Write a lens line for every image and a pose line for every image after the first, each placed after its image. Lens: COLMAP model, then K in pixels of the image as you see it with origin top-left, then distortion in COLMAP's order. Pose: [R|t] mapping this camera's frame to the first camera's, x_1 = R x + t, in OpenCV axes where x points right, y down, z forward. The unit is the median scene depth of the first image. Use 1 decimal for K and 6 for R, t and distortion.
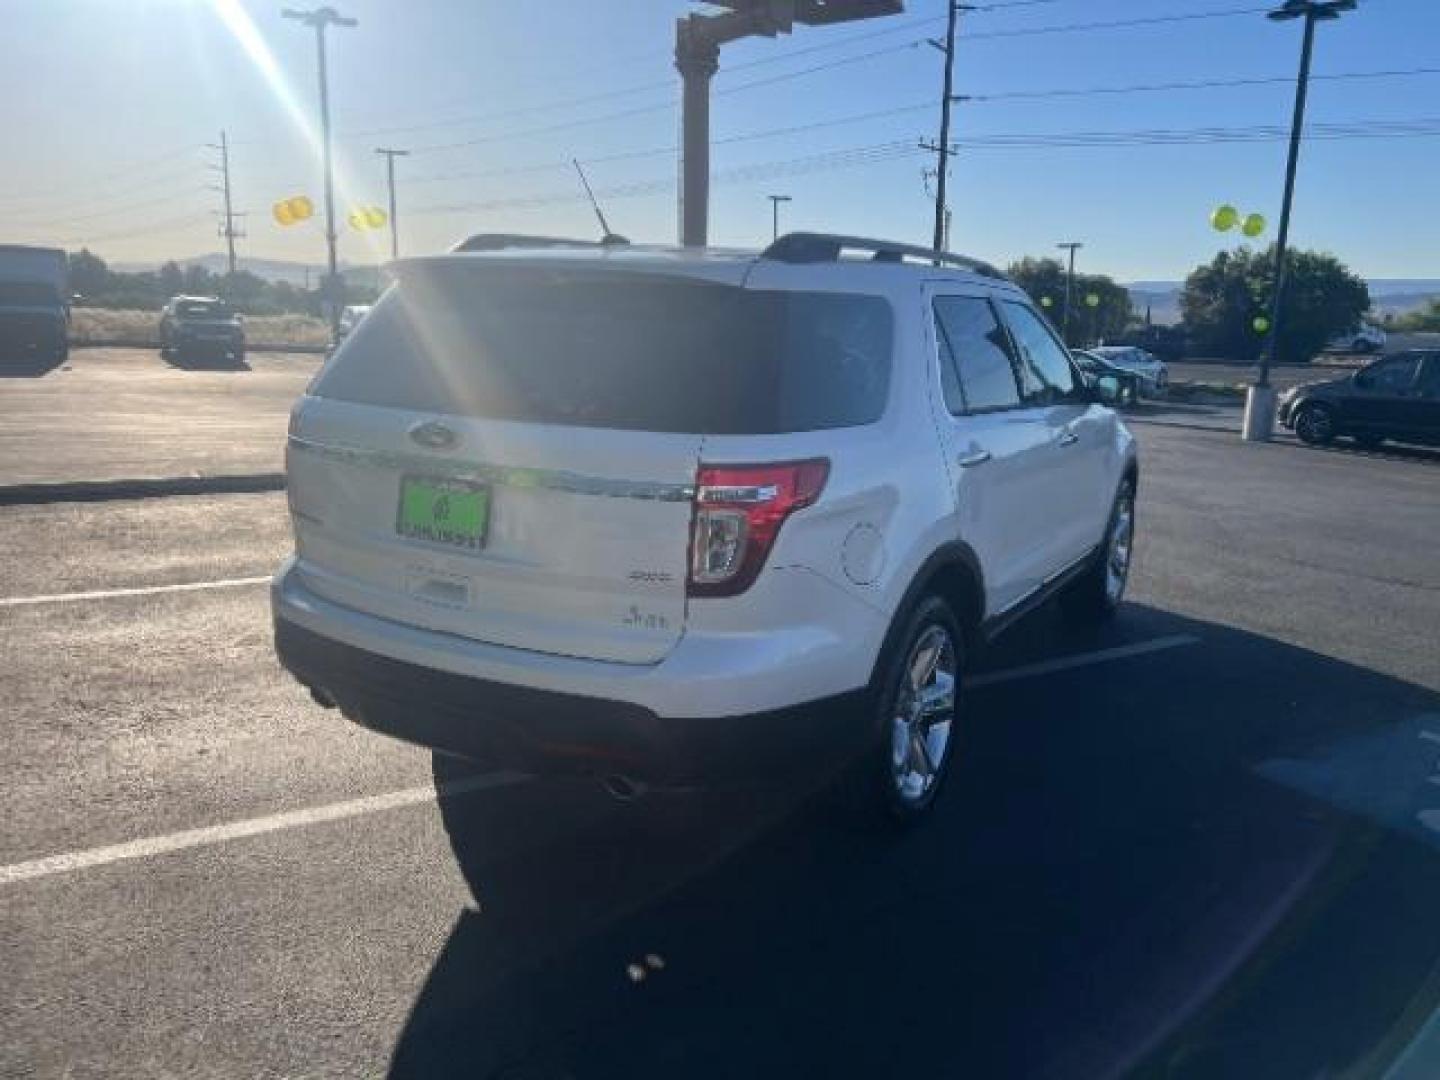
lens RADIAL K [[1058.5, 0, 735.2], [0, 1058.5, 546.0], [0, 0, 1]] dist [0.050095, -0.055867]
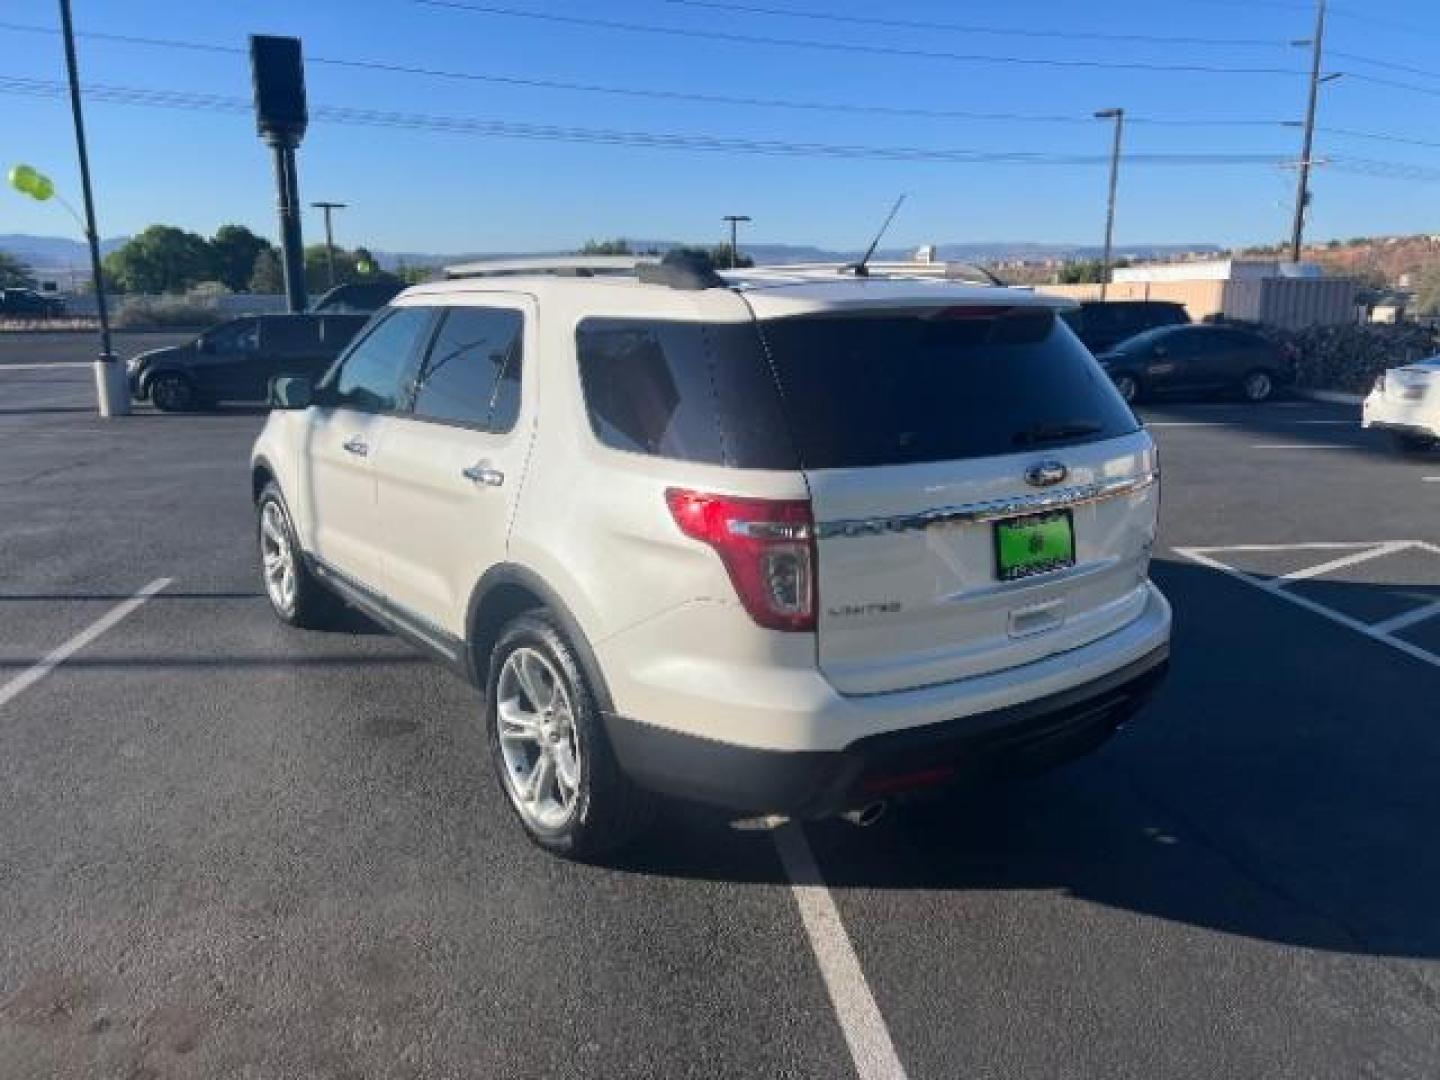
lens RADIAL K [[1066.7, 0, 716.1], [0, 1066.7, 561.4], [0, 0, 1]] dist [0.037175, -0.057748]
pose [[0.416840, -0.246158, 0.875015, -0.092980], [0.202438, 0.963597, 0.174640, -0.018480], [-0.886151, 0.104339, 0.451498, 0.056889]]
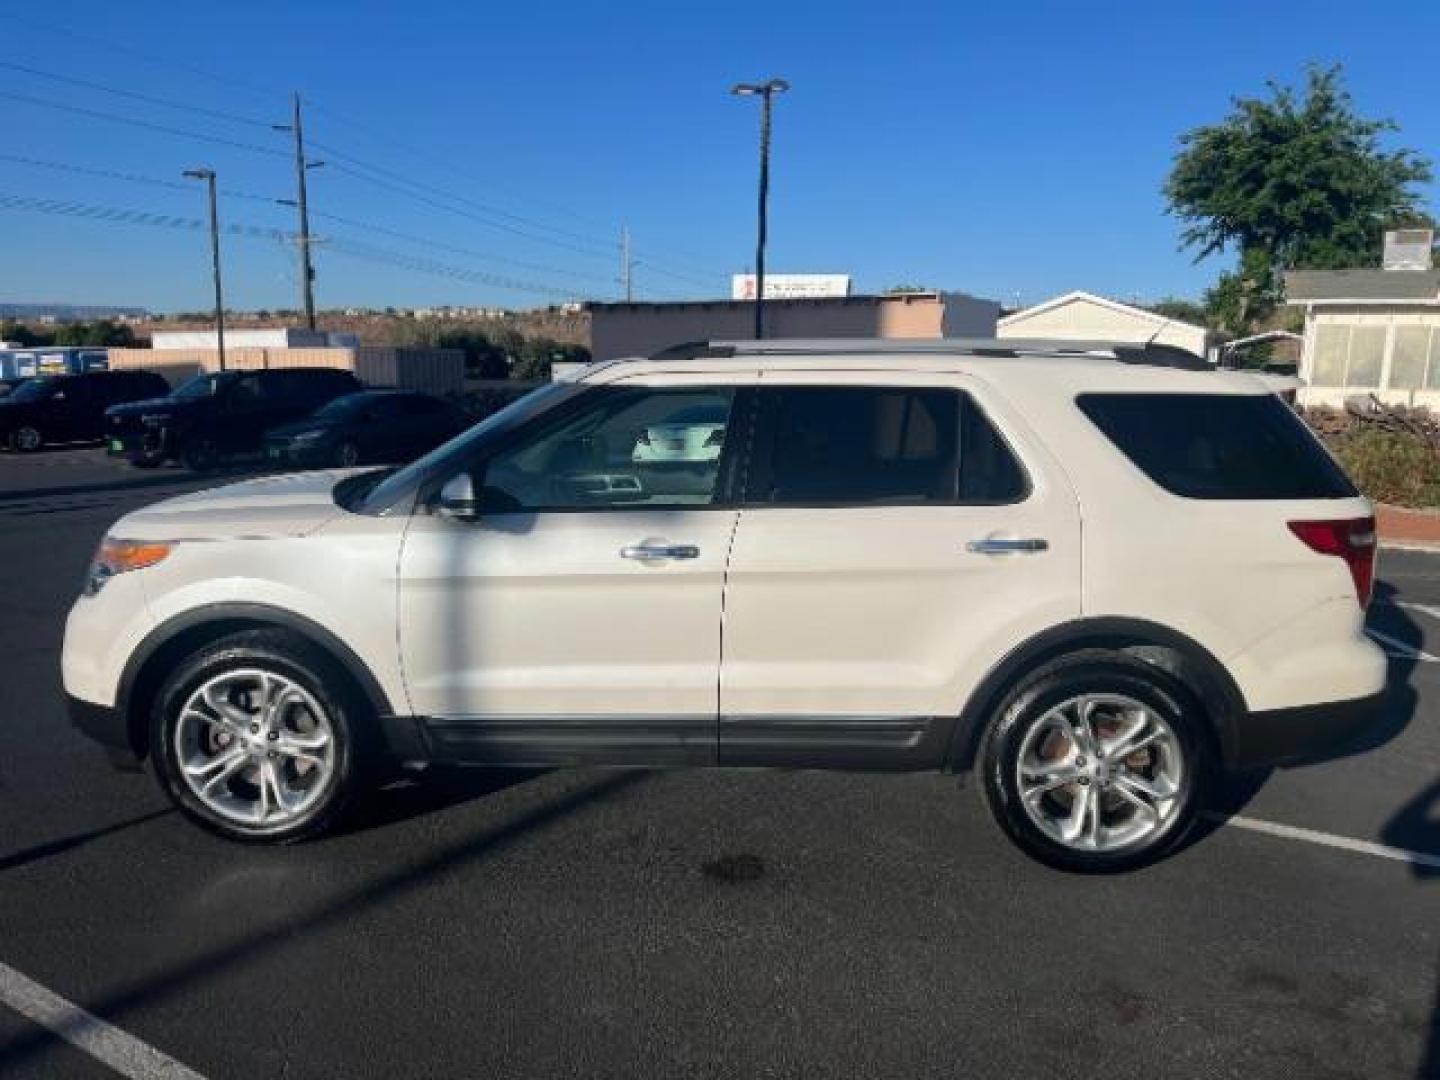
lens RADIAL K [[1109.2, 0, 720.0], [0, 1109.2, 540.0], [0, 0, 1]] dist [0.011565, -0.003720]
pose [[-0.457303, -0.169638, 0.872982, -0.094481], [0.157092, 0.950793, 0.267049, -0.043283], [-0.875326, 0.259261, -0.408151, 0.171669]]
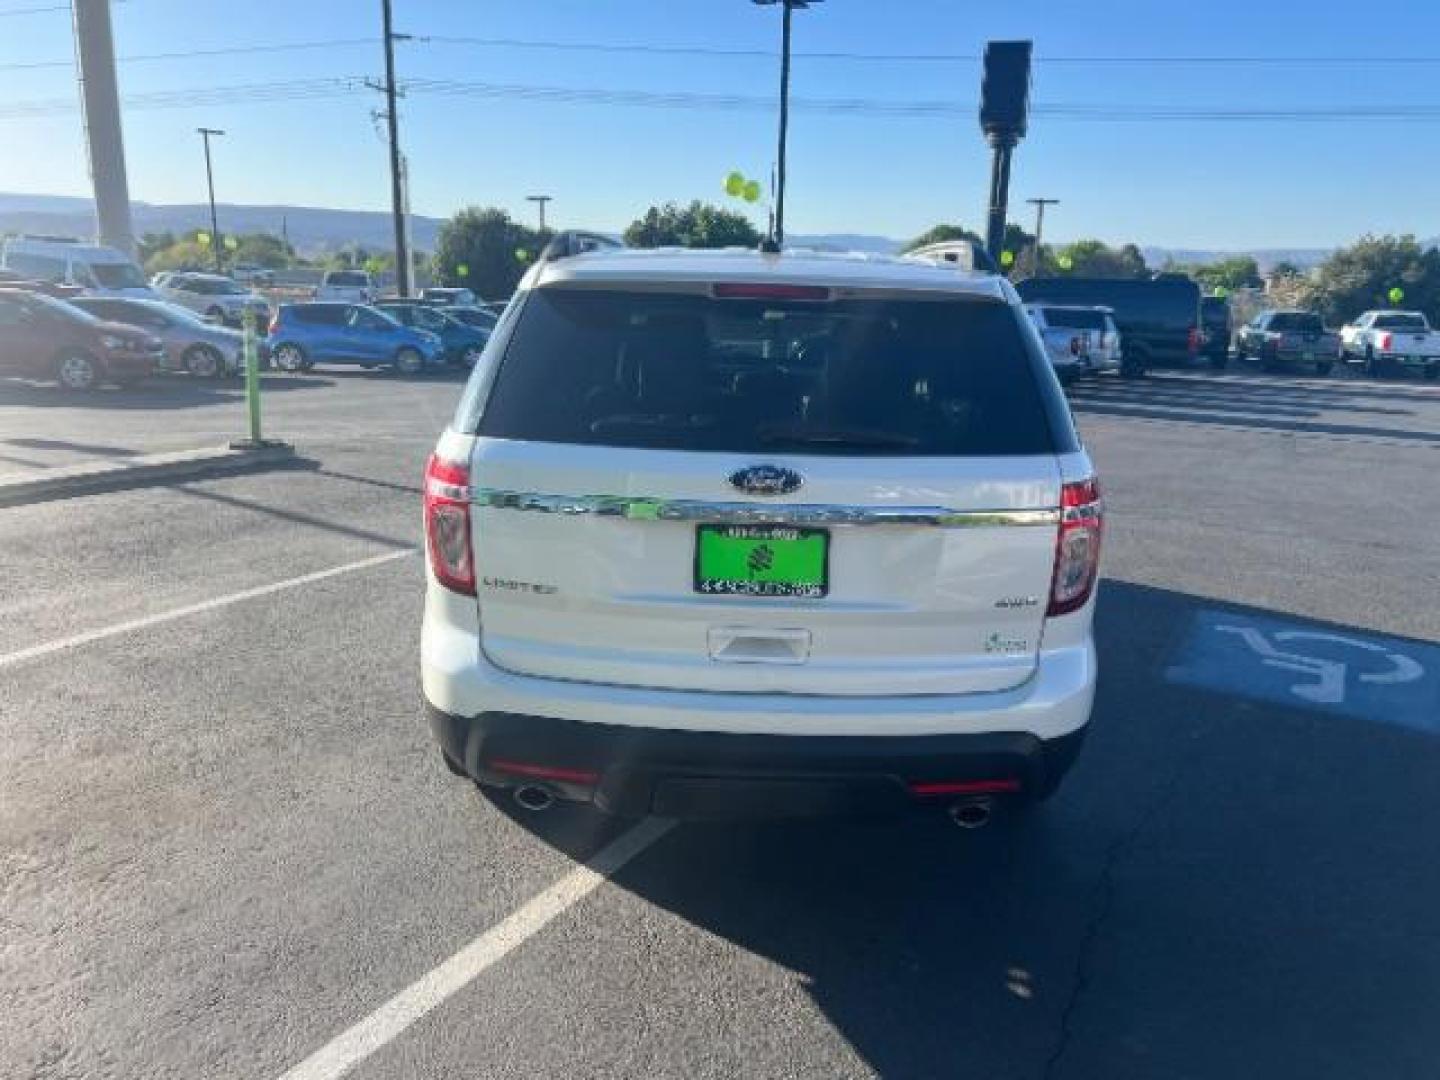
lens RADIAL K [[1058.5, 0, 735.2], [0, 1058.5, 546.0], [0, 0, 1]] dist [0.050095, -0.055867]
pose [[0.876981, -0.121466, 0.464920, -0.049934], [0.100417, 0.992488, 0.069881, -0.007724], [-0.469916, -0.014598, 0.882590, 0.015918]]
